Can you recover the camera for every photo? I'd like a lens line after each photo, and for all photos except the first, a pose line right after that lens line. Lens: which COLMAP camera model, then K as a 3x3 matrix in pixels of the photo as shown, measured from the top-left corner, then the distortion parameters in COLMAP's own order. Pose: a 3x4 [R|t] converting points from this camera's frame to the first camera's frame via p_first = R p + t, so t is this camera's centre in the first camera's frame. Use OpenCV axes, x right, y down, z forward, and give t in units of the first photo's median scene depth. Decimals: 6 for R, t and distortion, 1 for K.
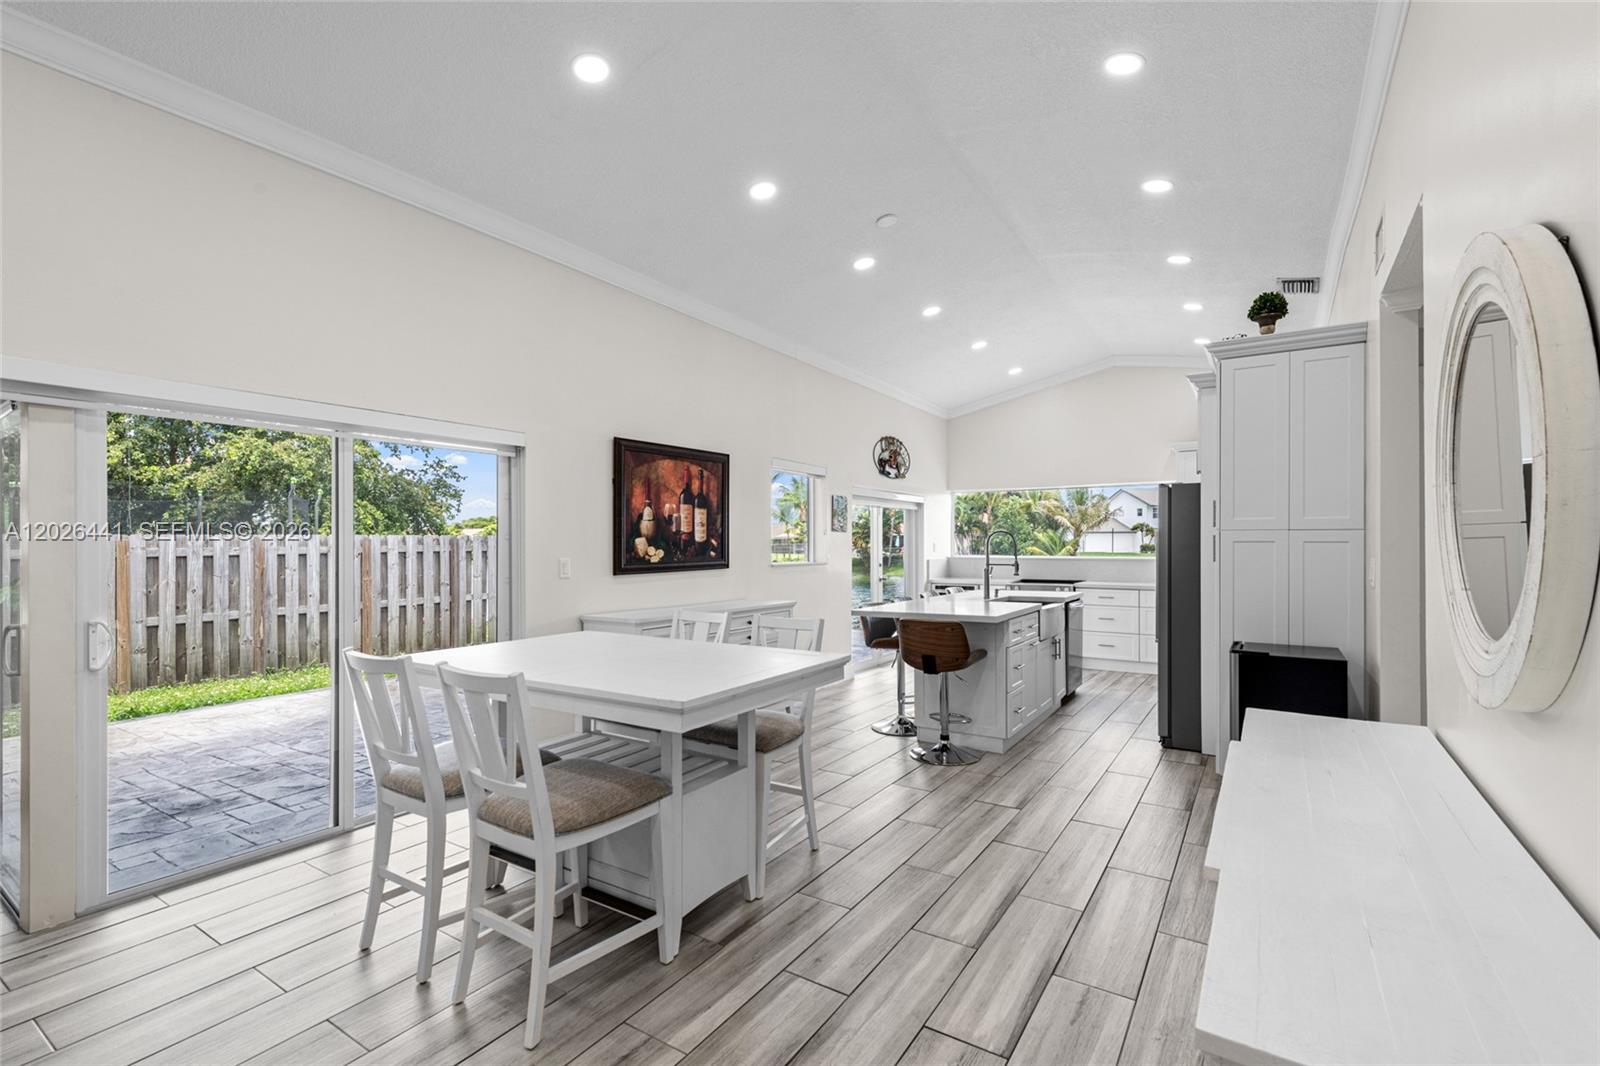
lens RADIAL K [[712.3, 0, 808.1], [0, 712.3, 544.5], [0, 0, 1]] dist [0.017680, -0.000221]
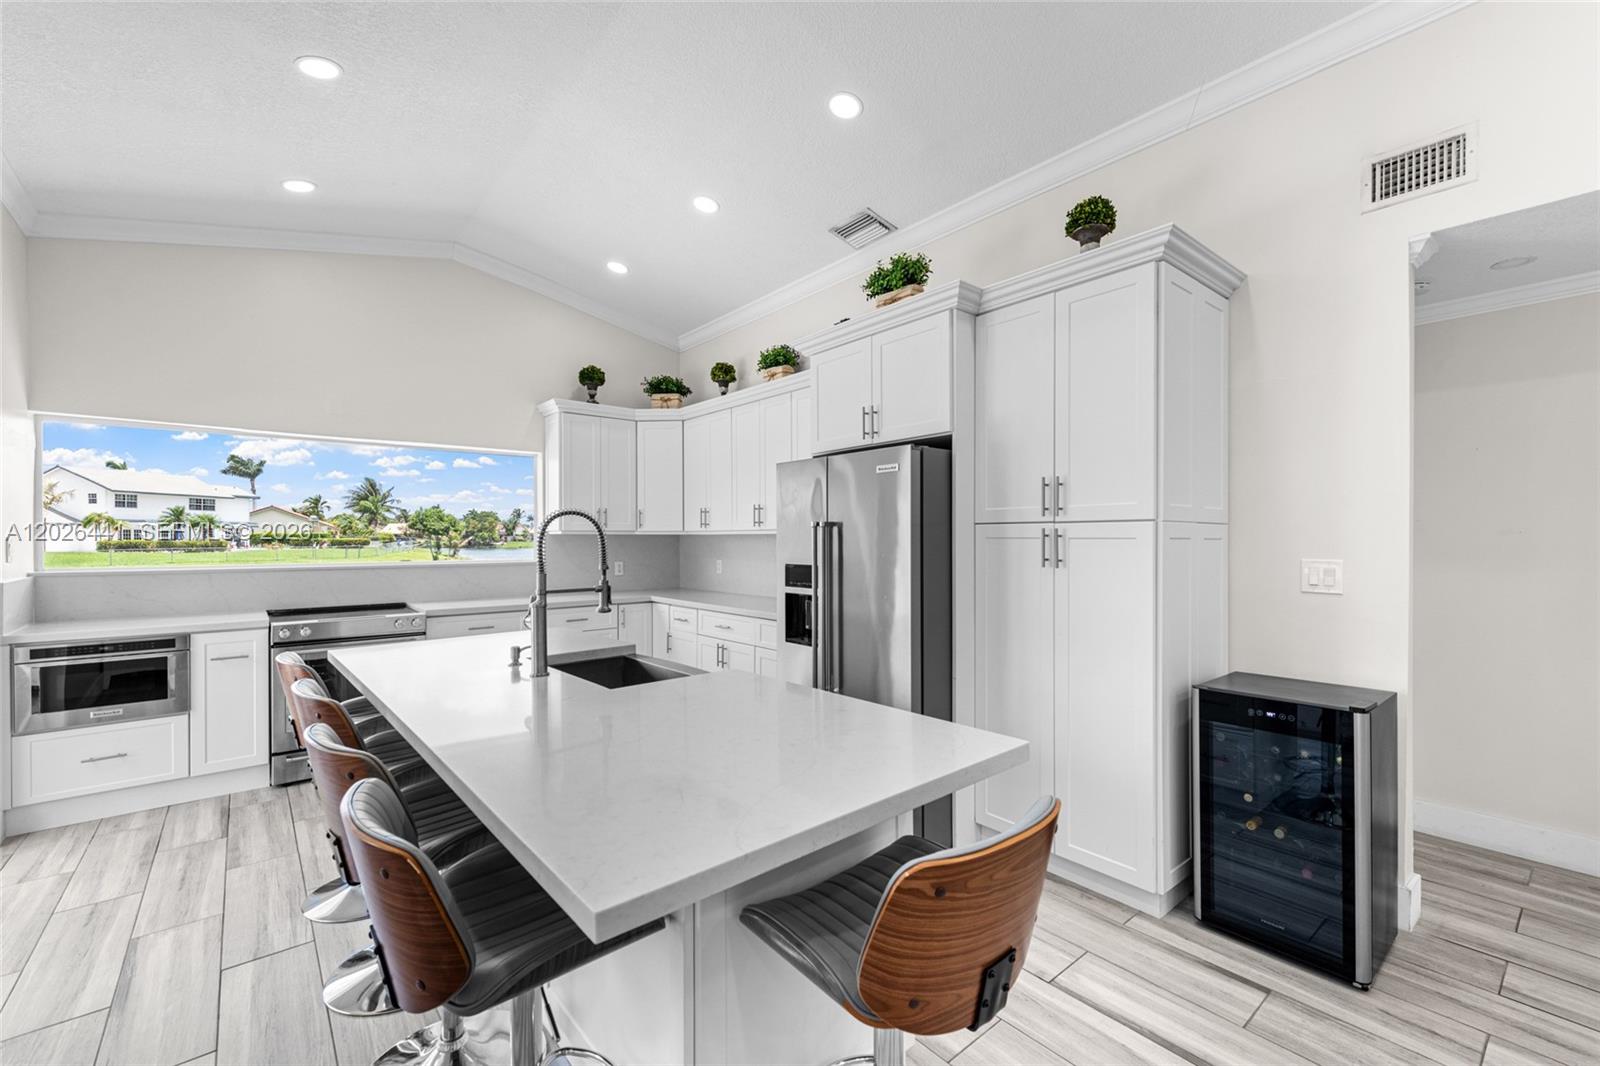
lens RADIAL K [[680.8, 0, 820.5], [0, 680.8, 540.0], [0, 0, 1]] dist [0.004679, -0.000383]
pose [[0.291090, 0.001725, 0.956694, -0.085639], [0.000081, 0.999998, -0.001828, -0.001035], [-0.956696, 0.000609, 0.291089, 0.868031]]
